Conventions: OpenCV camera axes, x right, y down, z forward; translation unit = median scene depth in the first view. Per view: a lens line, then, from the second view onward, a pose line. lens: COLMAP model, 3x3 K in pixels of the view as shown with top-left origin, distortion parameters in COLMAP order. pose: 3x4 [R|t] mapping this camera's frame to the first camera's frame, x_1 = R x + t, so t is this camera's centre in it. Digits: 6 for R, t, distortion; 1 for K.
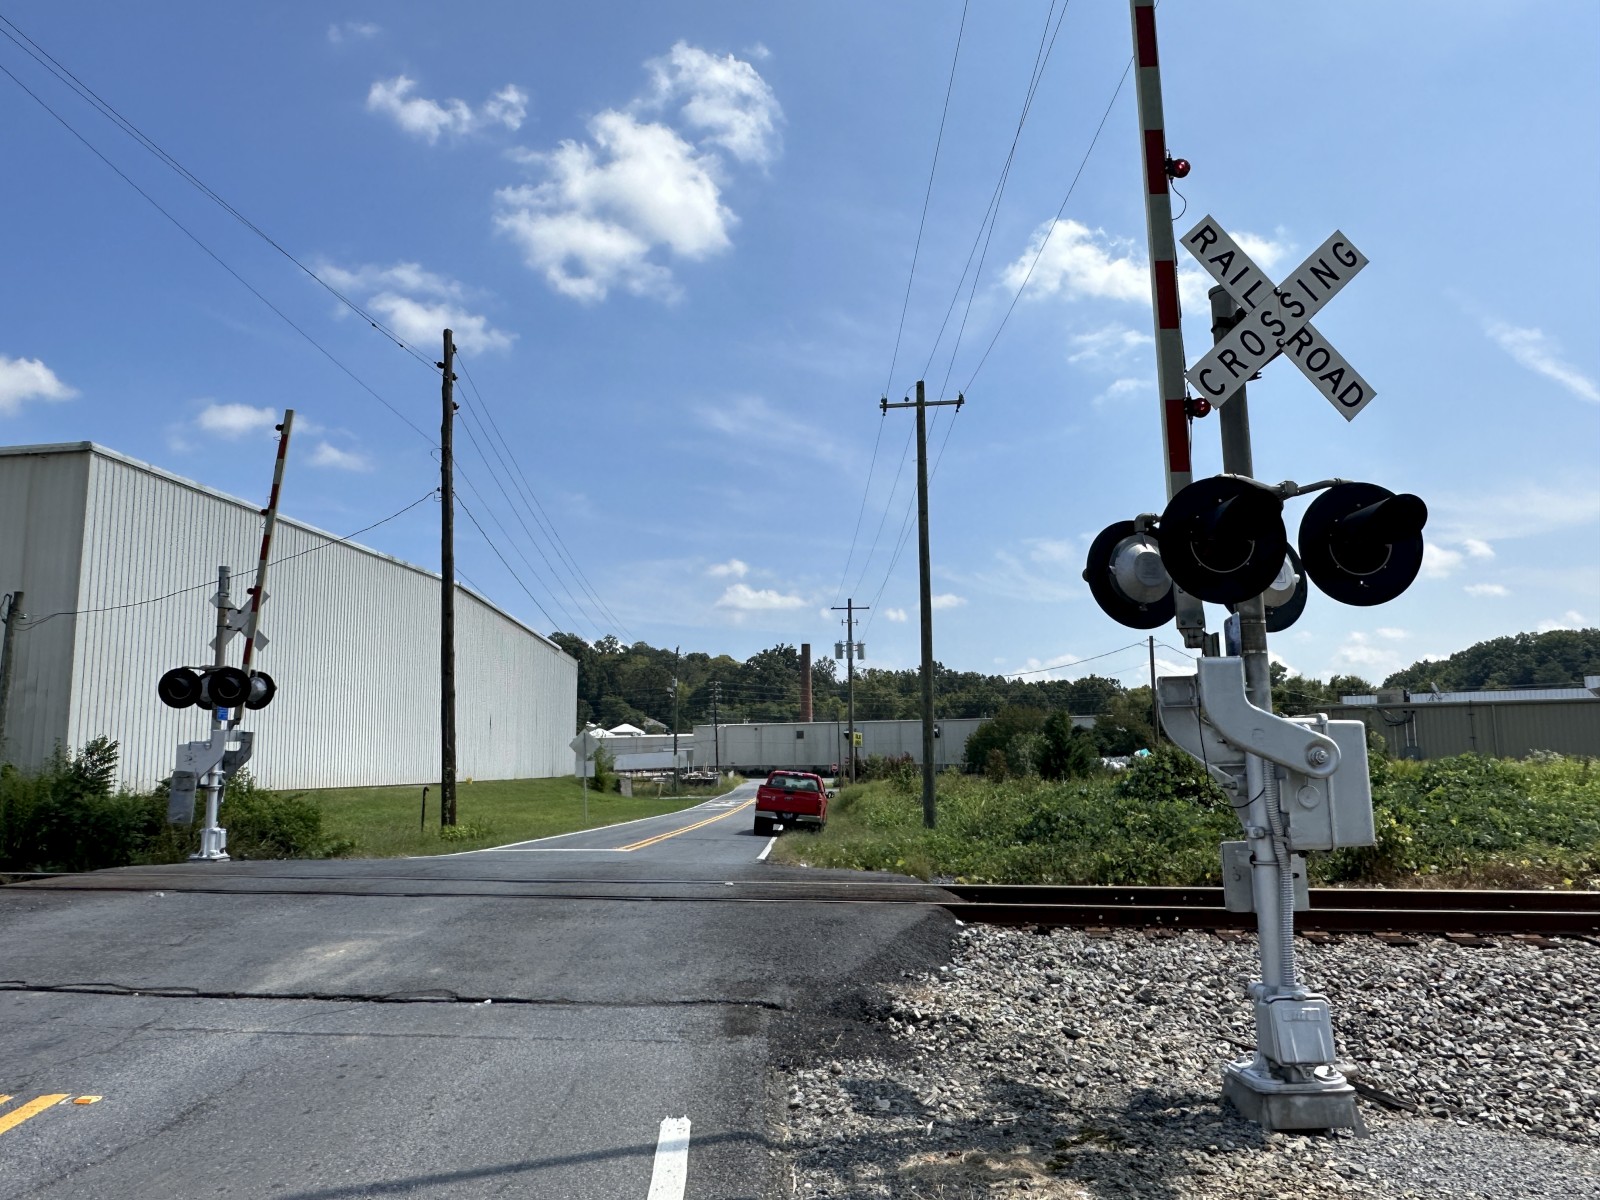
lens RADIAL K [[1110.0, 0, 800.0], [0, 1110.0, 600.0], [0, 0, 1]] dist [-0.007695, 0.003135]
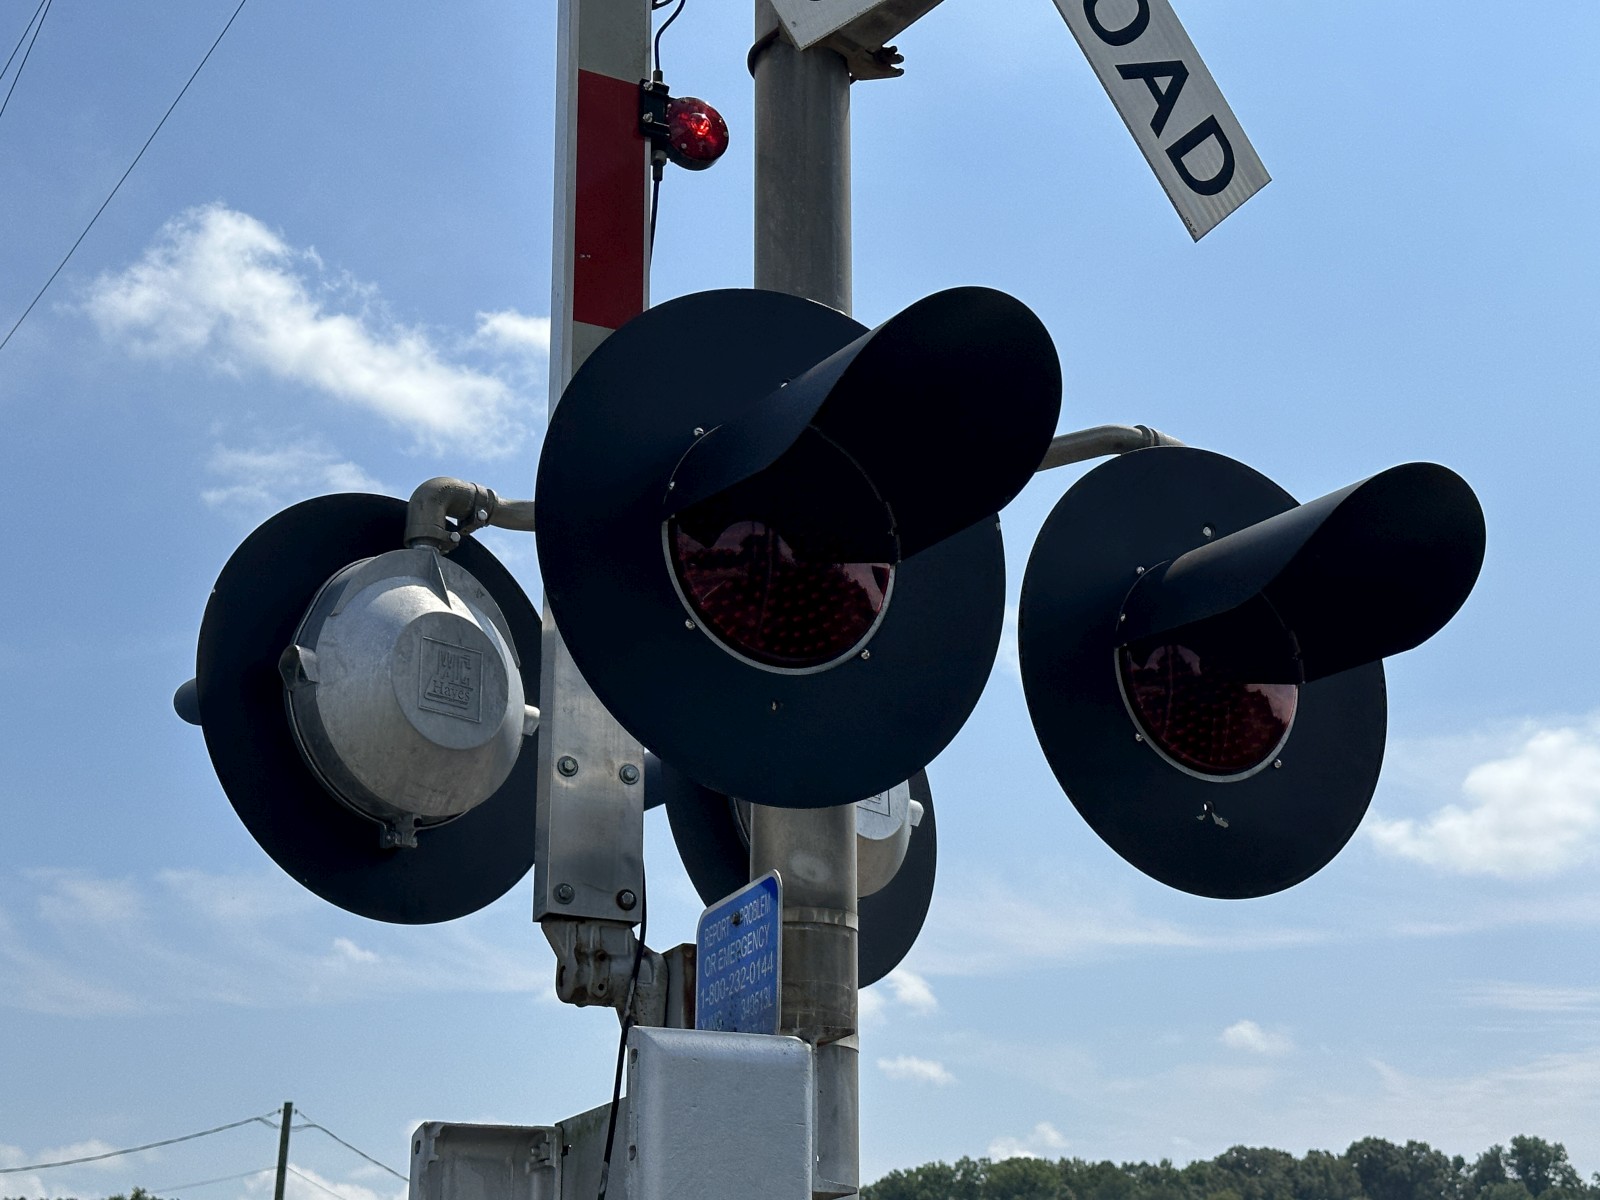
lens RADIAL K [[2273.2, 0, 800.0], [0, 2273.2, 600.0], [0, 0, 1]] dist [0.292174, -0.573502]
pose [[0.865757, 0.180388, 0.466824, 0.091835], [-0.091909, 0.974226, -0.206003, 0.035789], [-0.491953, 0.135443, 0.860022, 0.339254]]
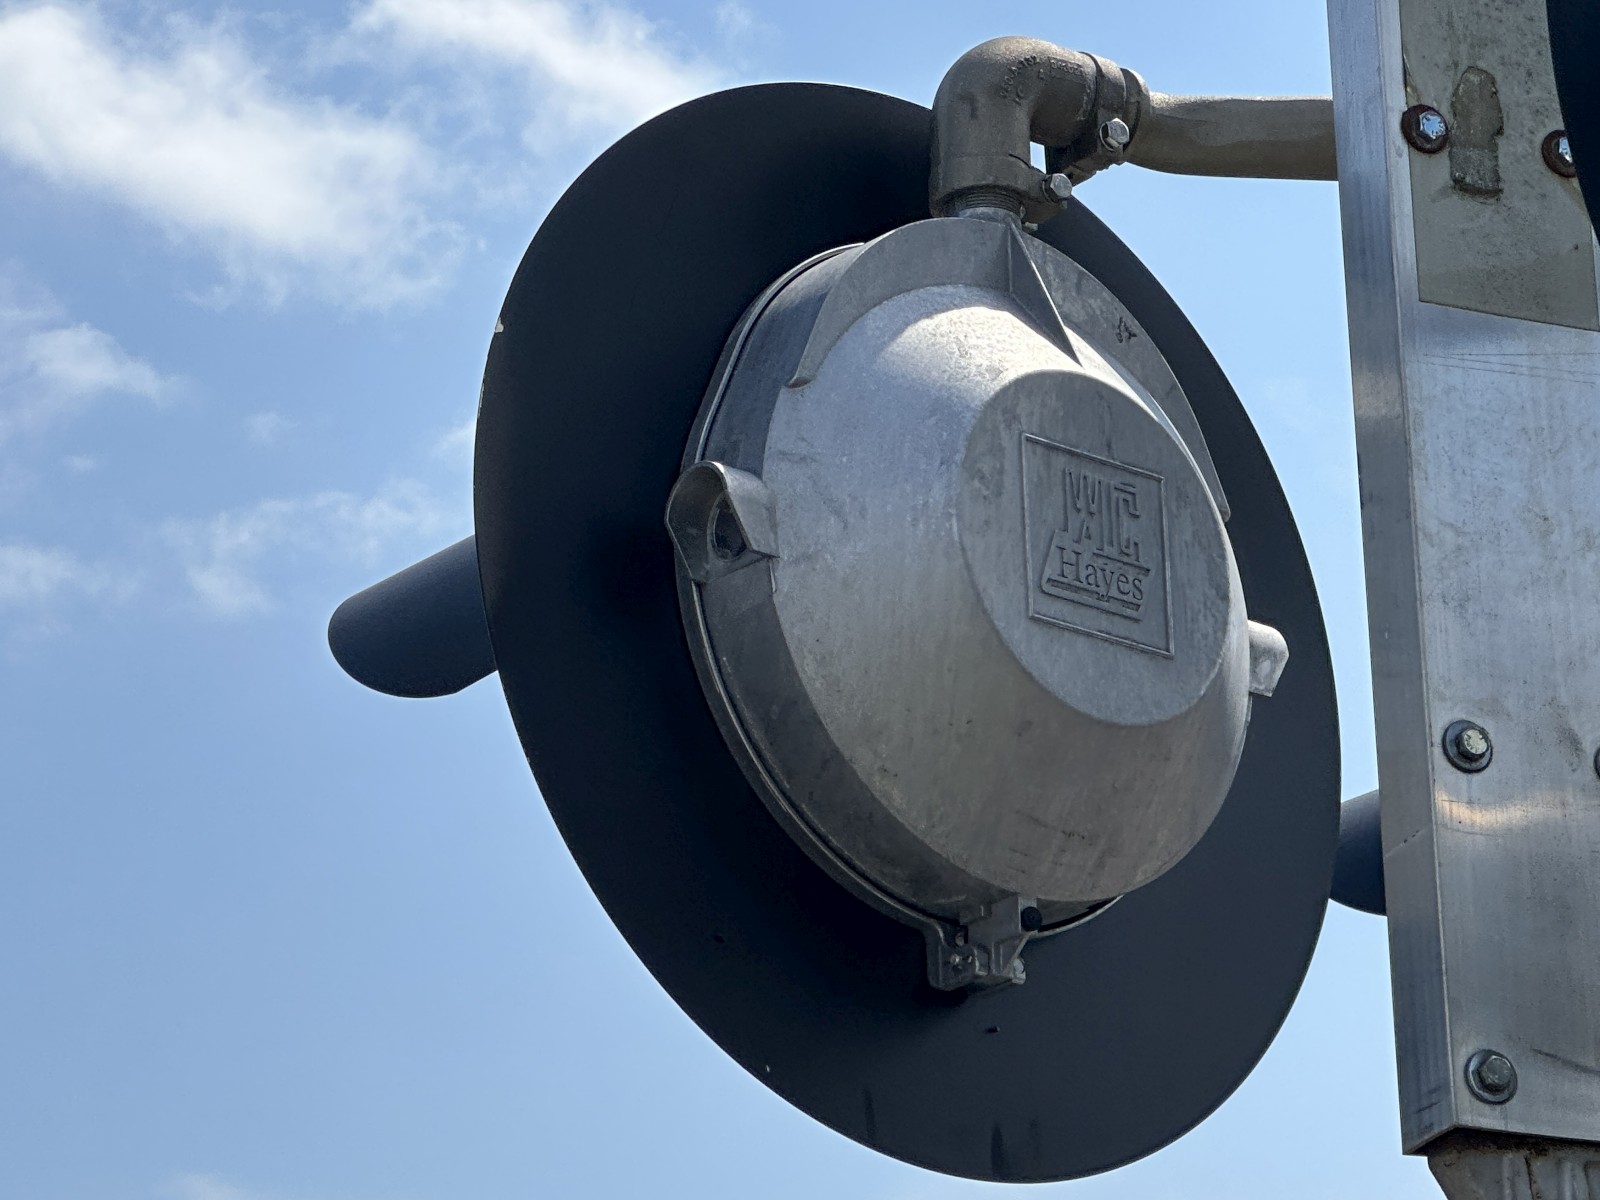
lens RADIAL K [[4992.5, 0, 800.0], [0, 4992.5, 600.0], [0, 0, 1]] dist [-0.070400, 1.199854]
pose [[0.880619, 0.157395, 0.446920, 0.066374], [-0.063888, 0.974045, -0.217151, 0.047891], [-0.469498, 0.162674, 0.867818, 0.422285]]
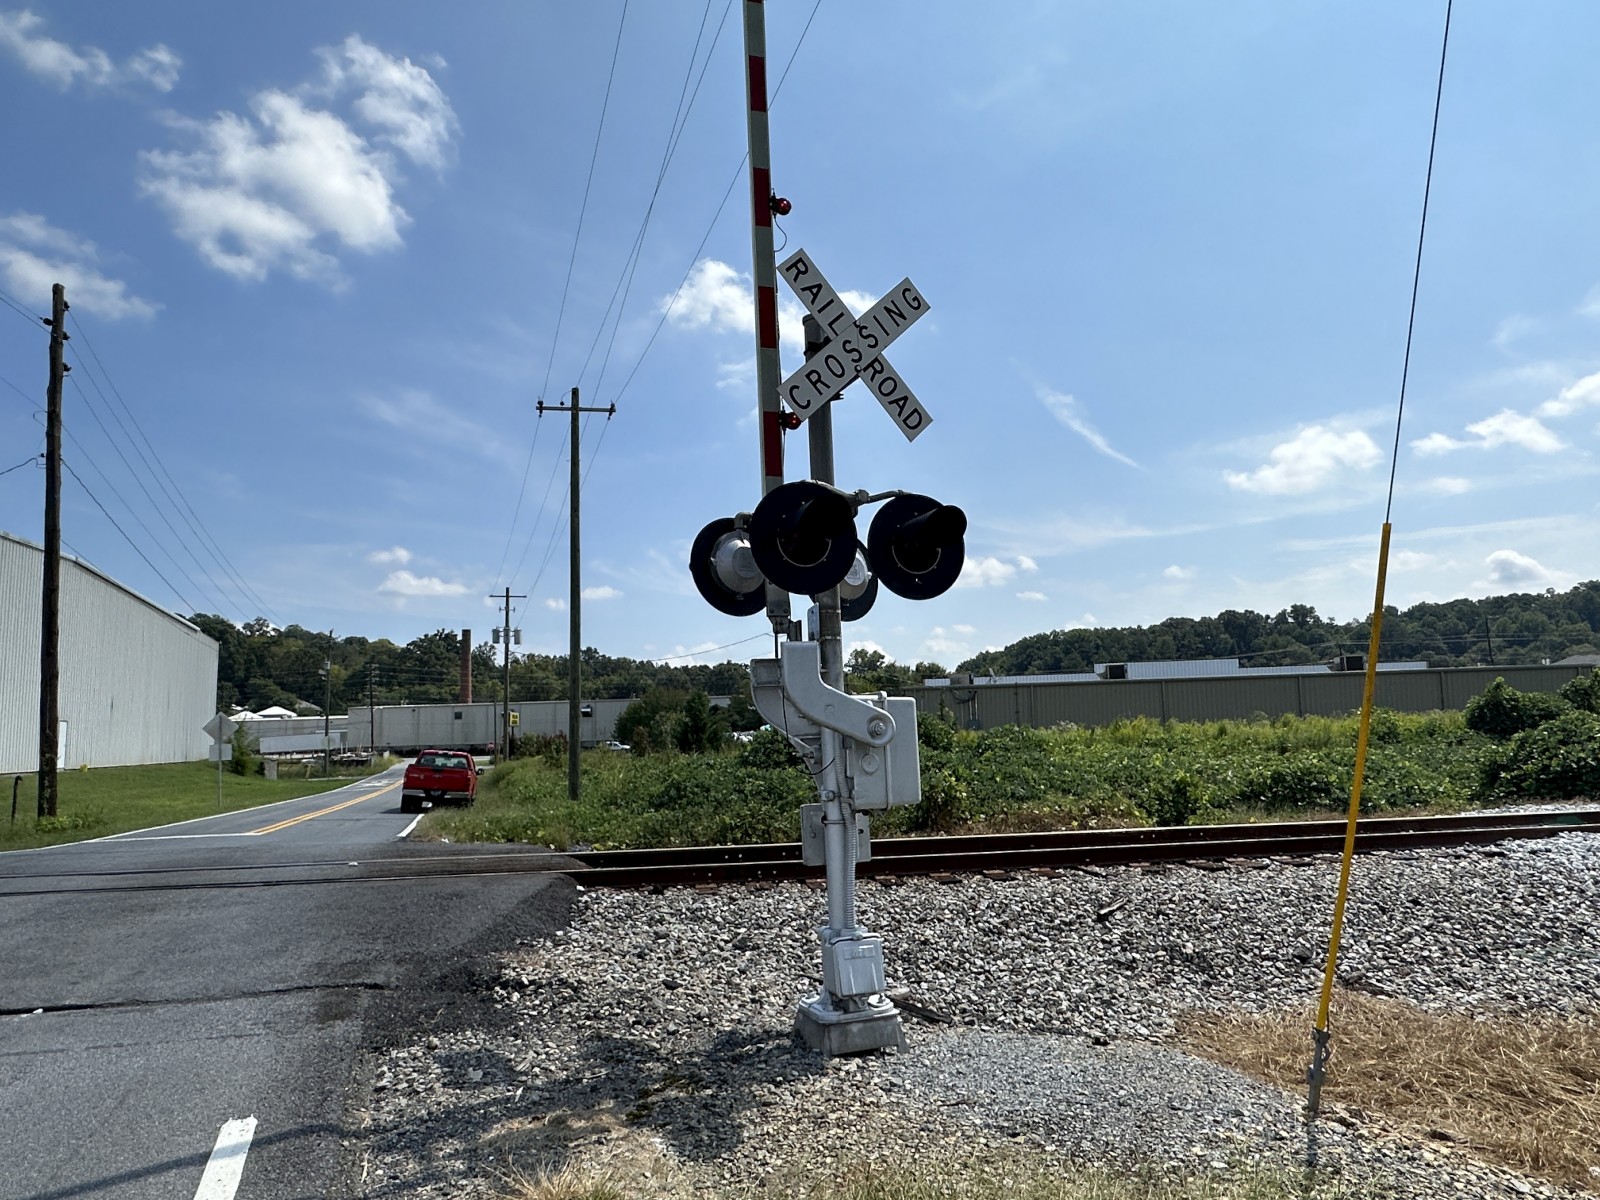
lens RADIAL K [[991.4, 0, 800.0], [0, 991.4, 600.0], [0, 0, 1]] dist [-0.001556, -0.003013]
pose [[0.947472, 0.025941, 0.318784, 0.034236], [-0.028078, 0.999603, 0.002112, 0.004092], [-0.318603, -0.010952, 0.947825, 0.026997]]
